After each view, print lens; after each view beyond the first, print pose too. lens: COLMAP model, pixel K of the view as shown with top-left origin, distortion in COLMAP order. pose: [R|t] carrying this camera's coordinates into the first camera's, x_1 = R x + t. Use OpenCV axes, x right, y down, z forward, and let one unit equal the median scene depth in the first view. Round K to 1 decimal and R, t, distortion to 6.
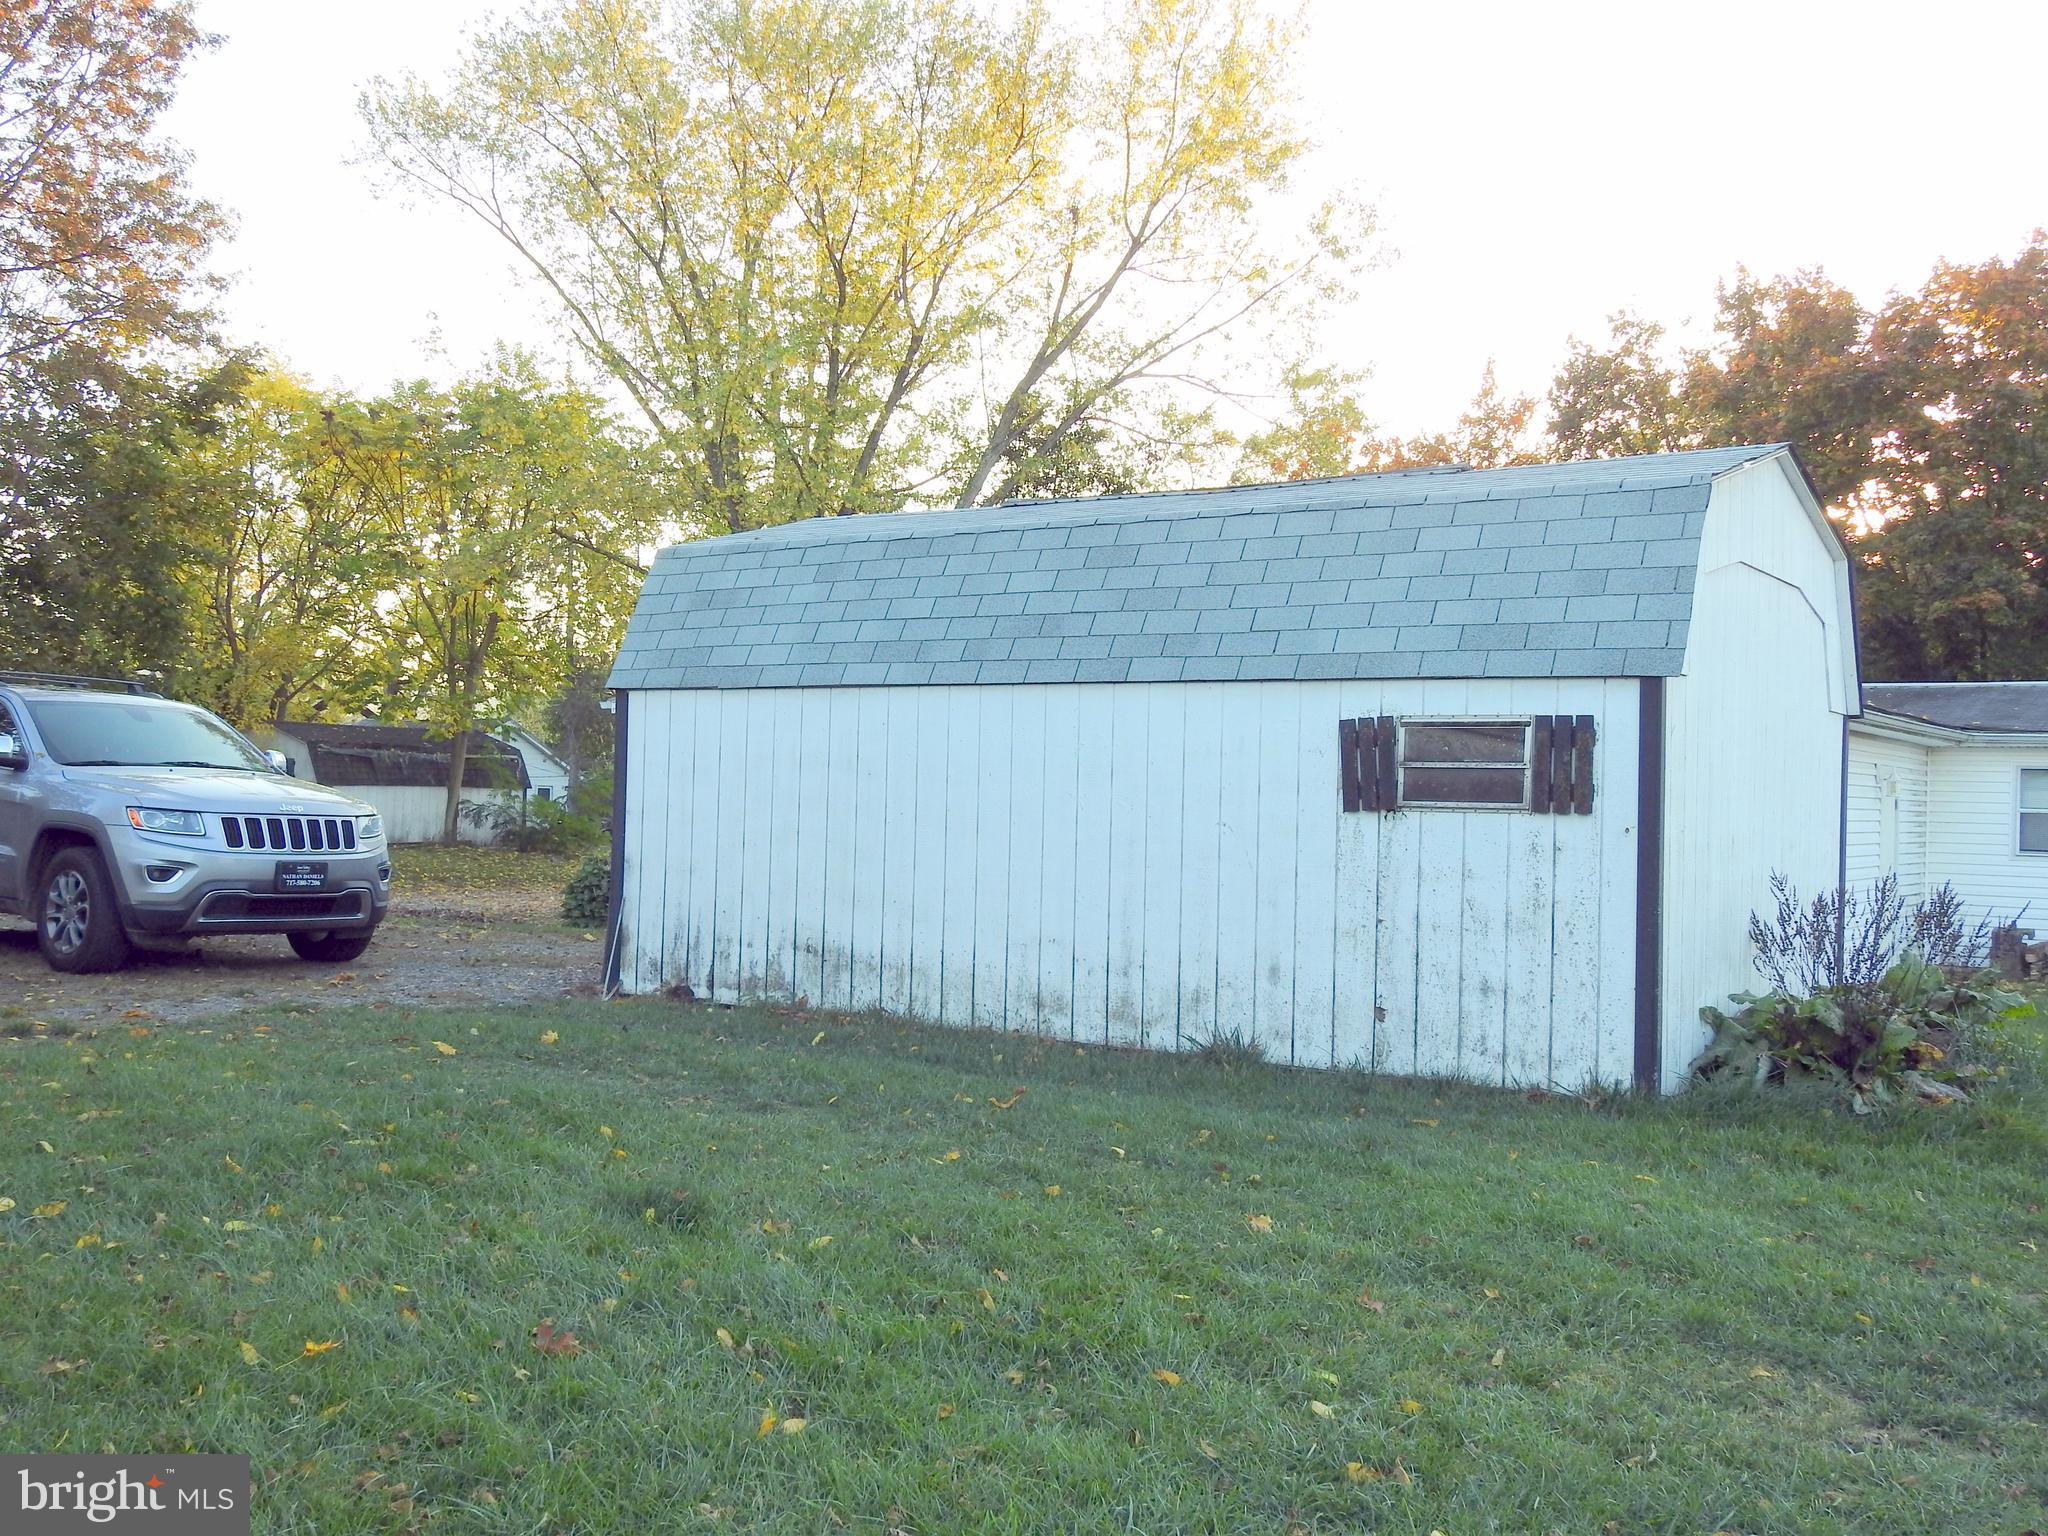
lens RADIAL K [[1908.1, 0, 1016.9], [0, 1908.1, 775.6], [0, 0, 1]] dist [0.007016, 0.000000]
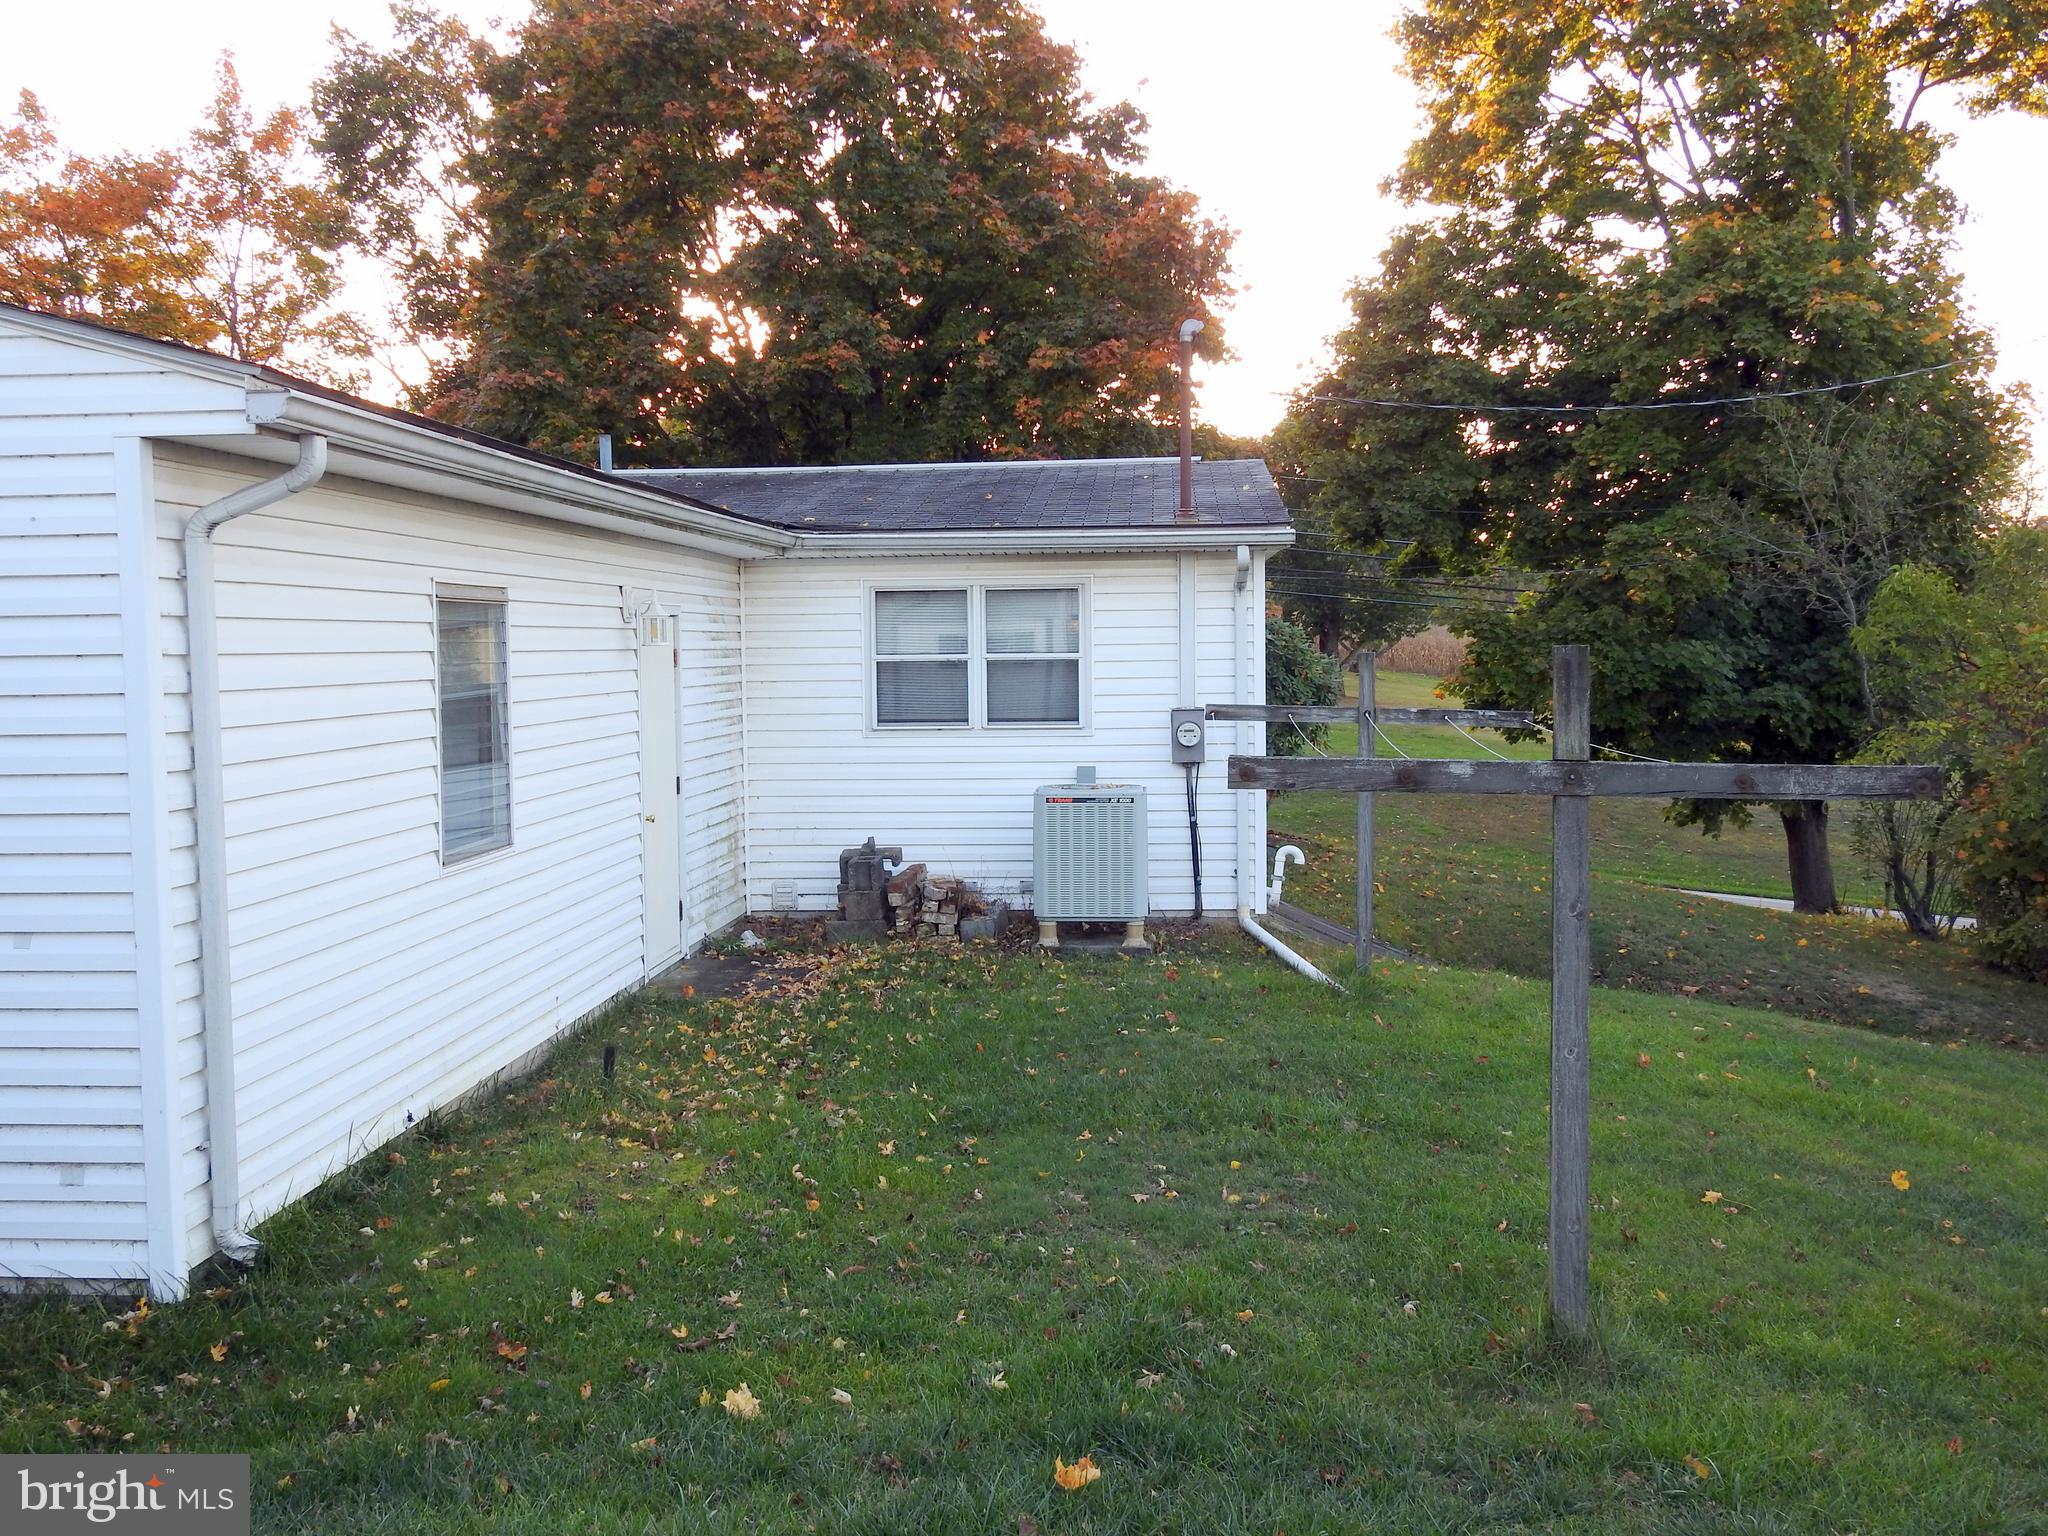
lens RADIAL K [[1908.1, 0, 1024.7], [0, 1908.1, 769.1], [0, 0, 1]] dist [0.007016, 0.000000]
pose [[0.860859, -0.073784, 0.503466, 0.200550], [0.035868, 0.995769, 0.084602, 0.002818], [-0.507578, -0.054773, 0.859863, 0.349719]]
